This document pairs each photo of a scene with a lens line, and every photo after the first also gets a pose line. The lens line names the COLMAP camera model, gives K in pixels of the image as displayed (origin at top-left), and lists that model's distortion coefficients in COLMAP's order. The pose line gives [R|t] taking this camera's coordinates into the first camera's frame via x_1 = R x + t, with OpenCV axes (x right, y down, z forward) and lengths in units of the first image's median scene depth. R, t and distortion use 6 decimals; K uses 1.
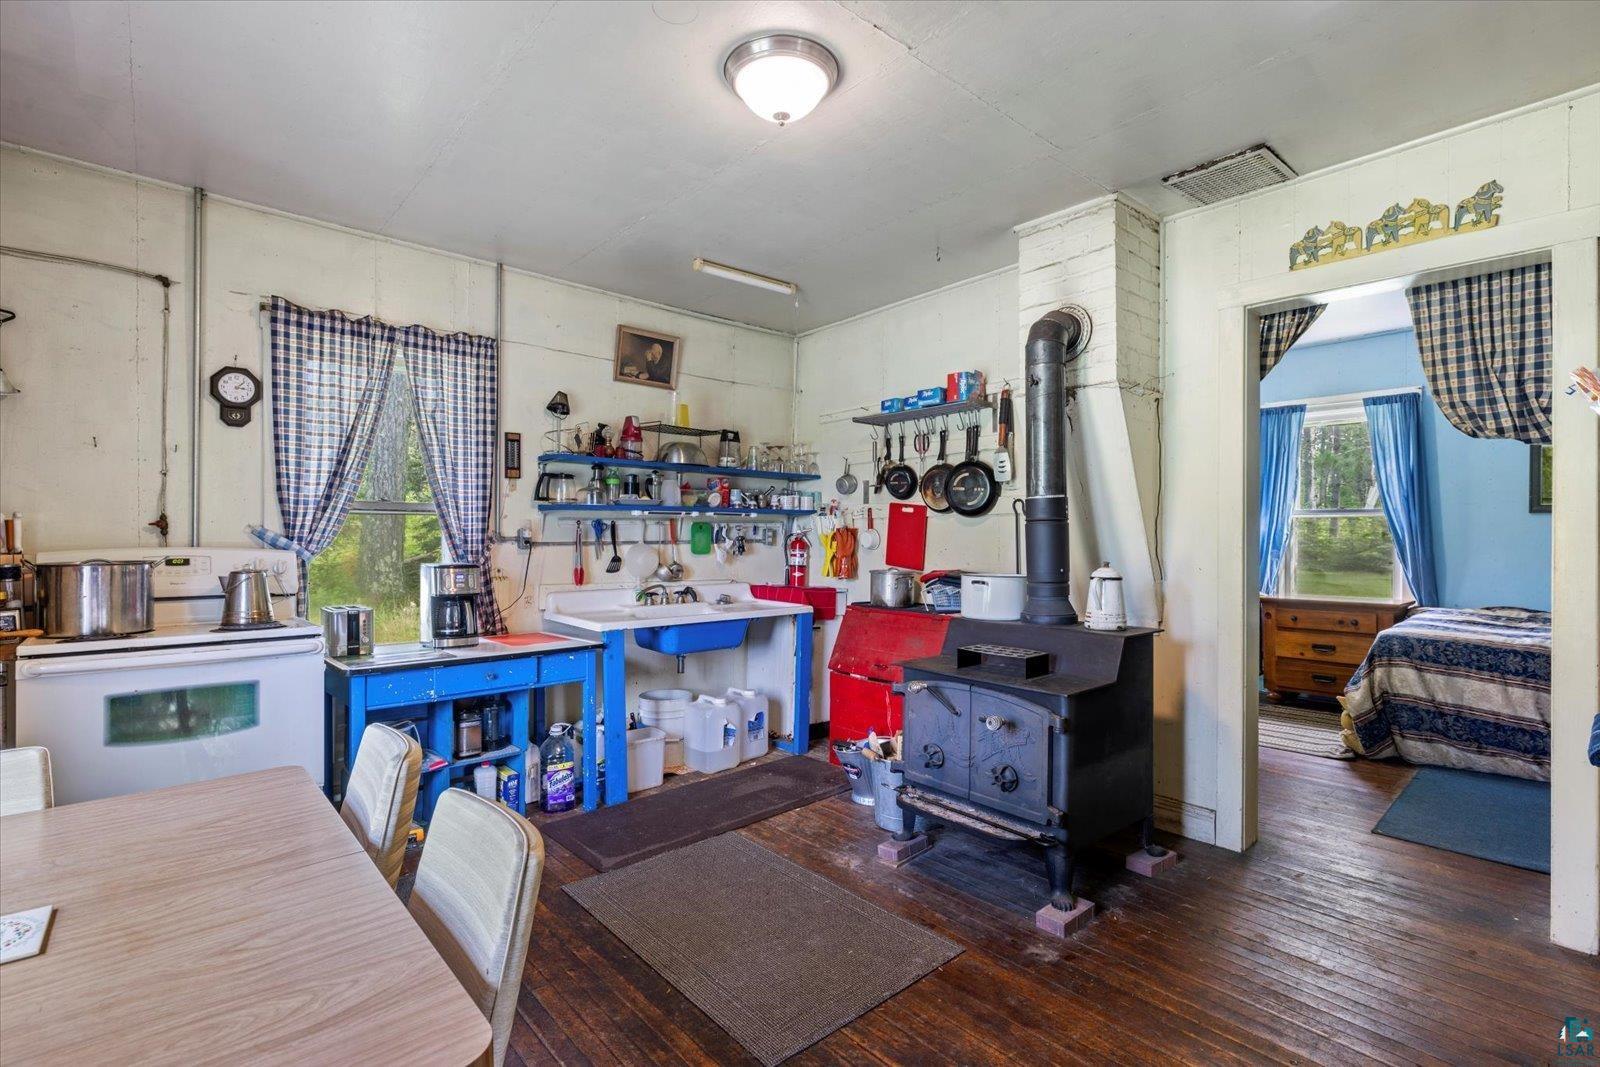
lens RADIAL K [[756.9, 0, 800.0], [0, 756.9, 533.5], [0, 0, 1]] dist [0.000760, 0.000216]
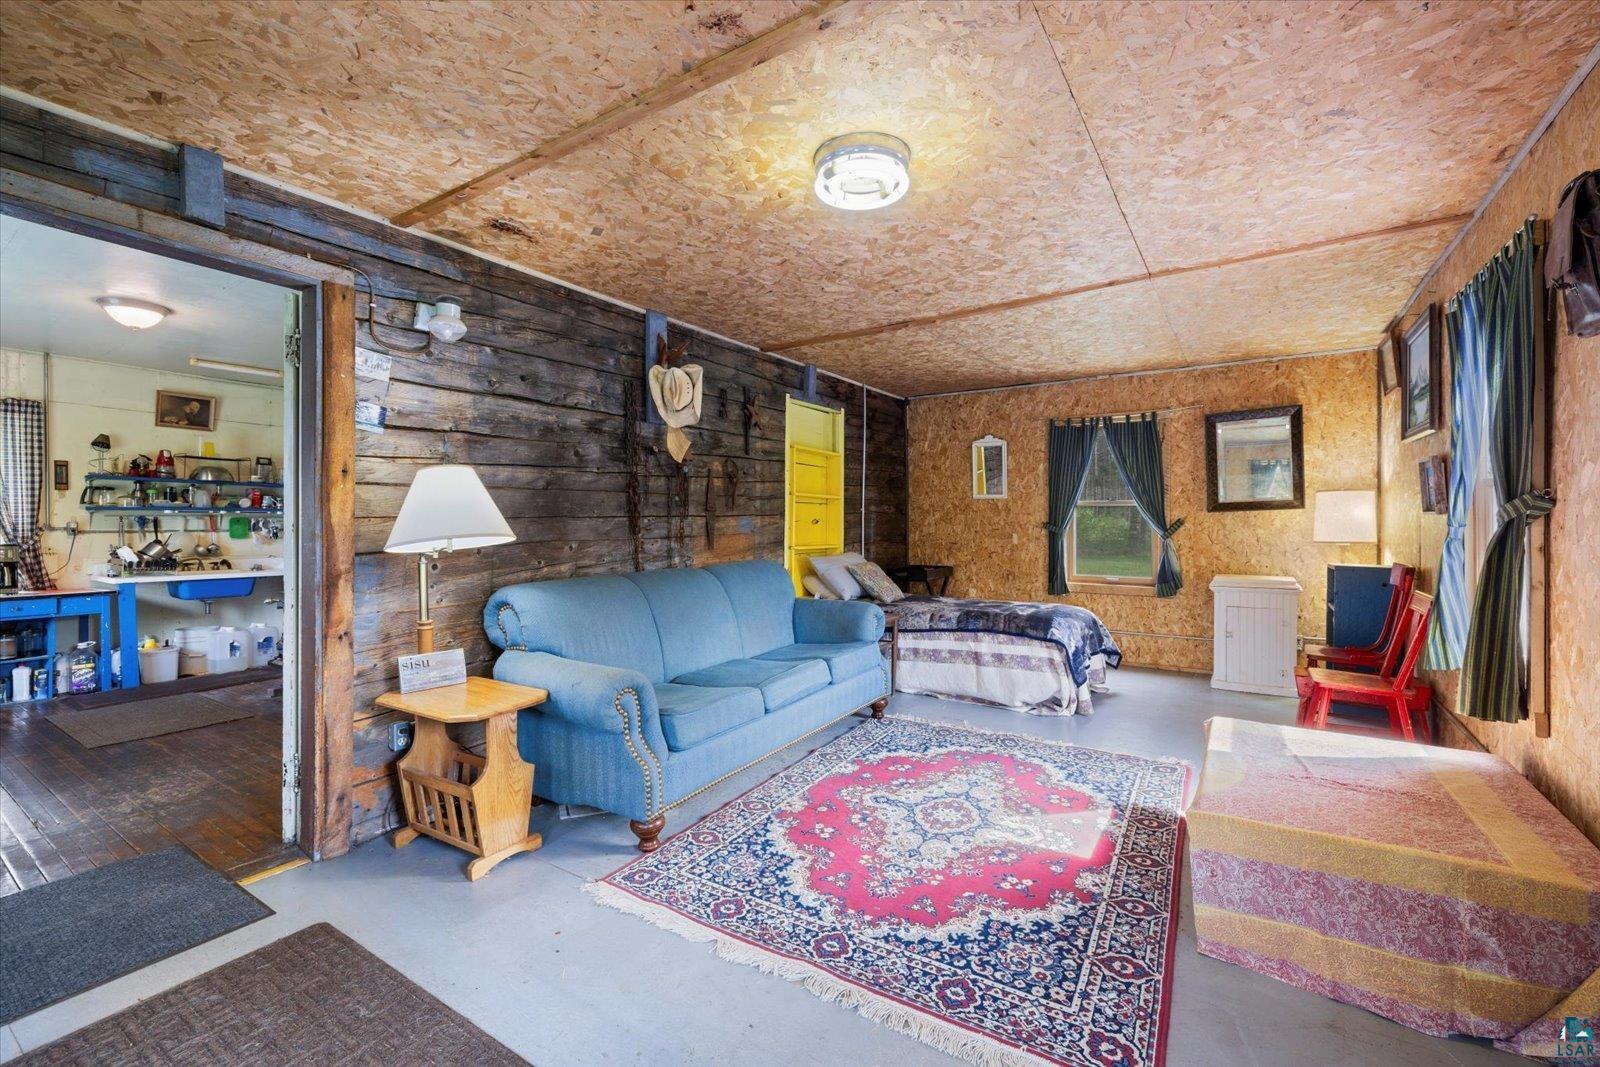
lens RADIAL K [[692.3, 0, 800.0], [0, 692.3, 533.5], [0, 0, 1]] dist [-0.000055, -0.000218]
pose [[0.966282, -0.005893, 0.257418, 0.462454], [0.003018, 0.999929, 0.011563, 0.003195], [-0.257468, -0.010396, 0.966231, -0.492282]]
